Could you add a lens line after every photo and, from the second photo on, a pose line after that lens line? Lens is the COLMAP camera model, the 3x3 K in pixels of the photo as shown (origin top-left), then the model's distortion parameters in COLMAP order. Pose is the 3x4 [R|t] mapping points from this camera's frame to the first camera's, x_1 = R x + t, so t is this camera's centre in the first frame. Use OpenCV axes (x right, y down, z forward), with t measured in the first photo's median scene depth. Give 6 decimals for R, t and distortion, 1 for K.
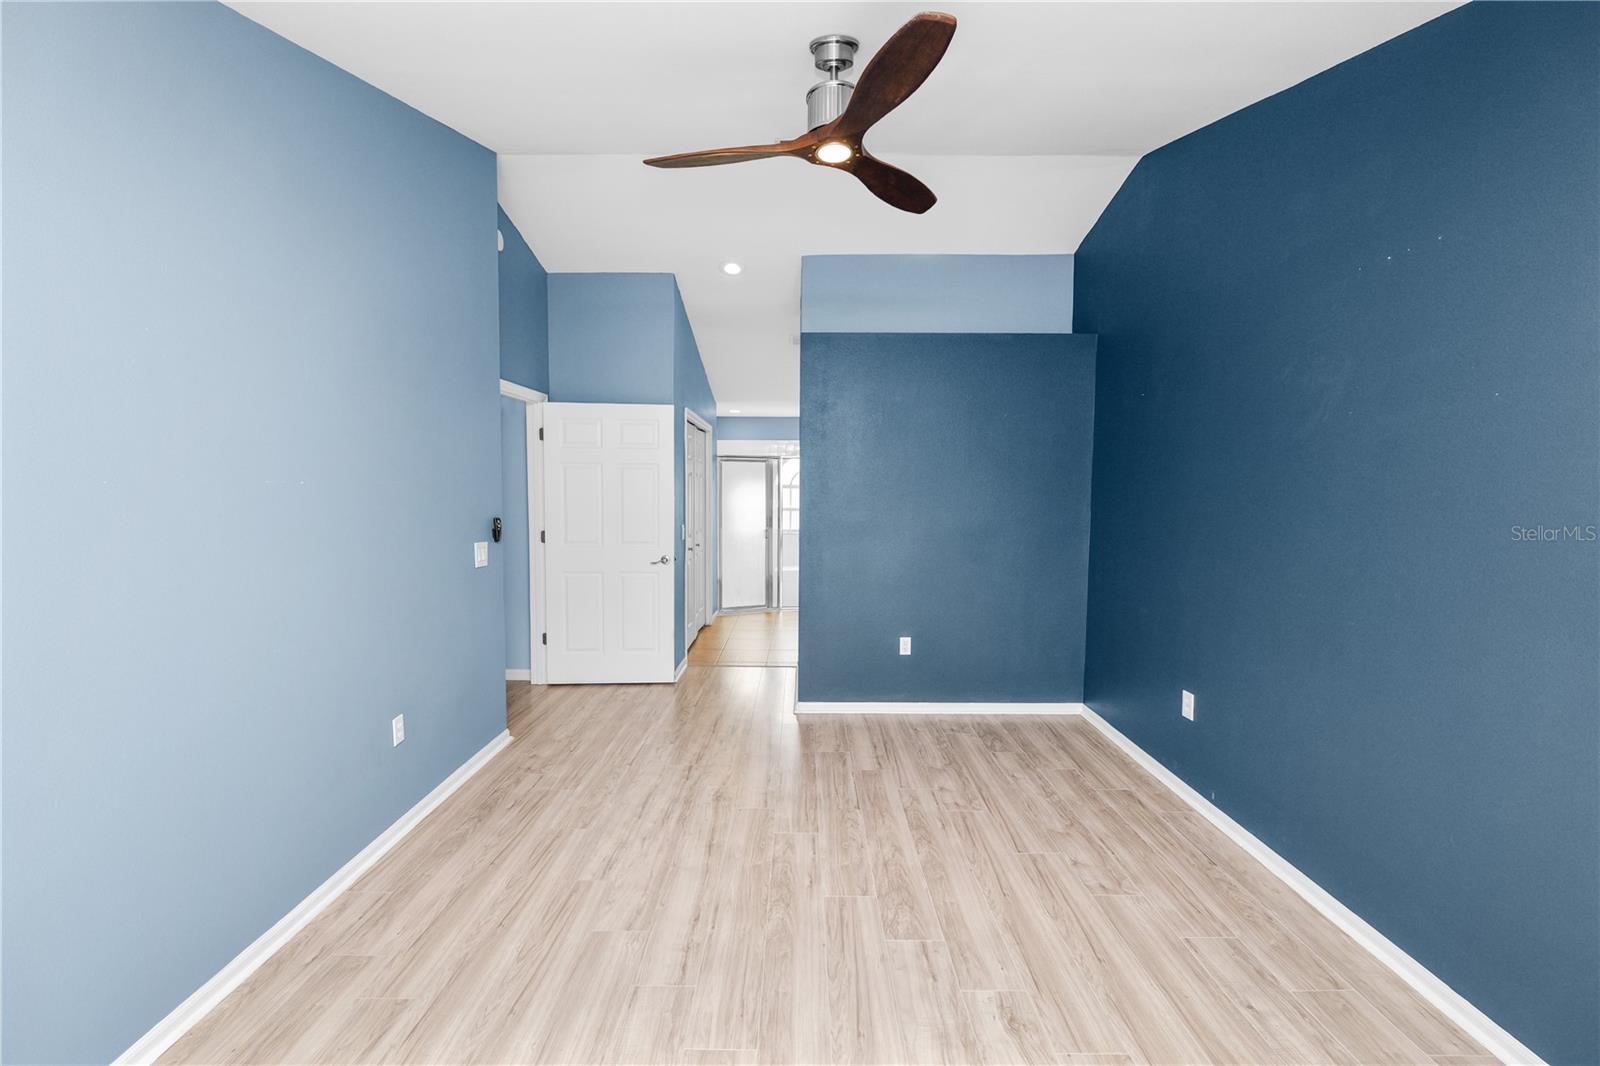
lens RADIAL K [[652.5, 0, 802.8], [0, 652.5, 532.4], [0, 0, 1]] dist [-0.013374, 0.000553]
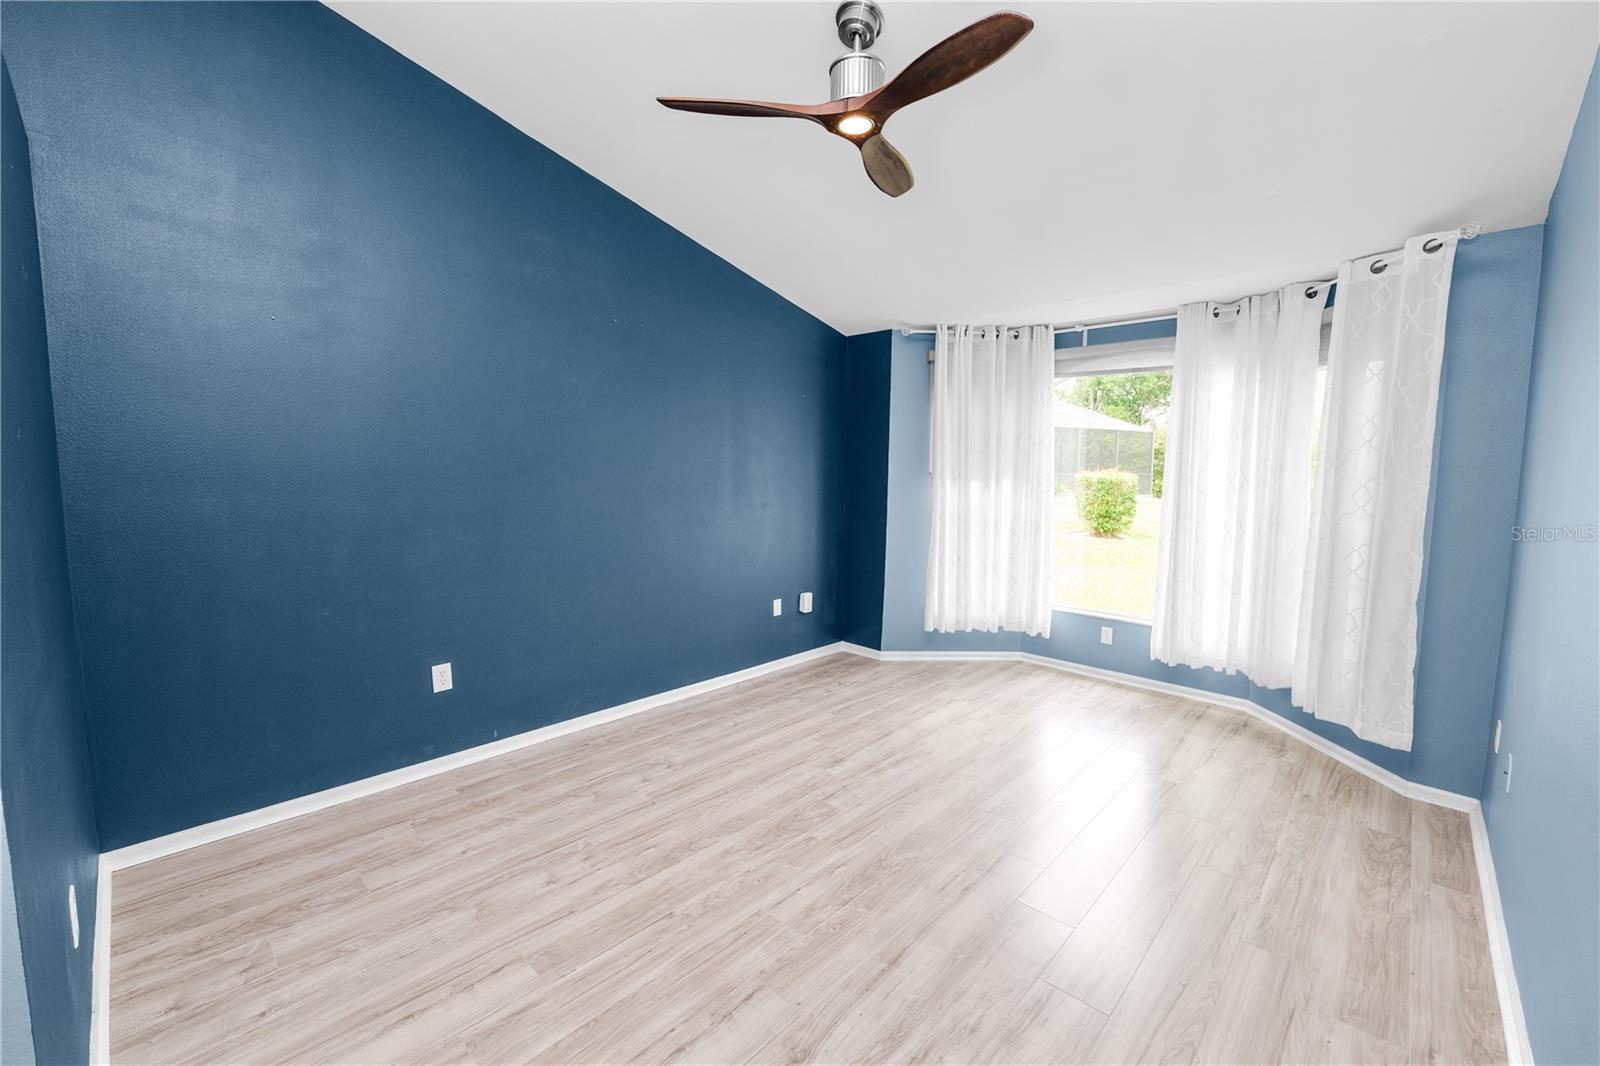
lens RADIAL K [[652.5, 0, 802.8], [0, 652.5, 532.4], [0, 0, 1]] dist [-0.013374, 0.000553]
pose [[-0.725517, -0.081761, 0.683331, -0.517496], [0.036034, 0.987043, 0.156359, -0.092800], [-0.687261, 0.138064, -0.713170, 1.516238]]
